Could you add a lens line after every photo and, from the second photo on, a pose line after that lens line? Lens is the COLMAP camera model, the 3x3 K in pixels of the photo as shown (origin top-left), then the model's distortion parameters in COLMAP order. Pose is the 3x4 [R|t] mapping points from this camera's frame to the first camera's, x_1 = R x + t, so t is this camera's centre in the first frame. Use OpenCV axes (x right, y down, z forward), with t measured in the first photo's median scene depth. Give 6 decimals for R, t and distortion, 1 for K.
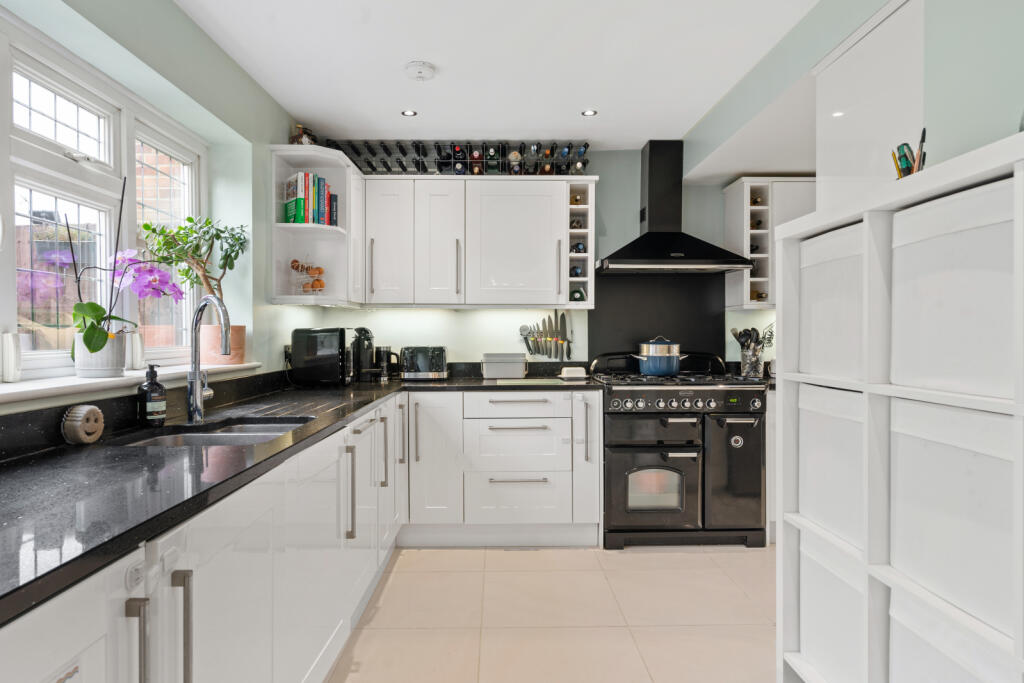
lens RADIAL K [[626.2, 0, 512.0], [0, 626.2, 341.5], [0, 0, 1]] dist [0.003411, 0.000435]
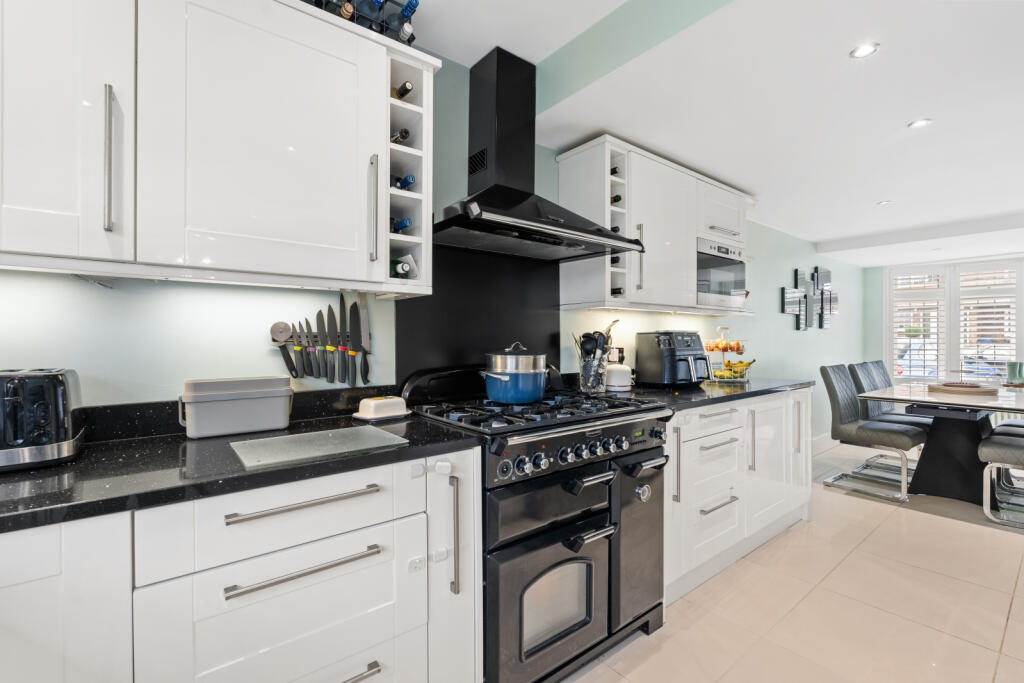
lens RADIAL K [[448.6, 0, 512.0], [0, 448.6, 341.5], [0, 0, 1]] dist [-0.009591, 0.000306]
pose [[0.796880, -0.003155, 0.604129, -0.054204], [0.007143, 0.999966, -0.004200, -0.007454], [-0.604095, 0.007662, 0.796875, 0.619859]]
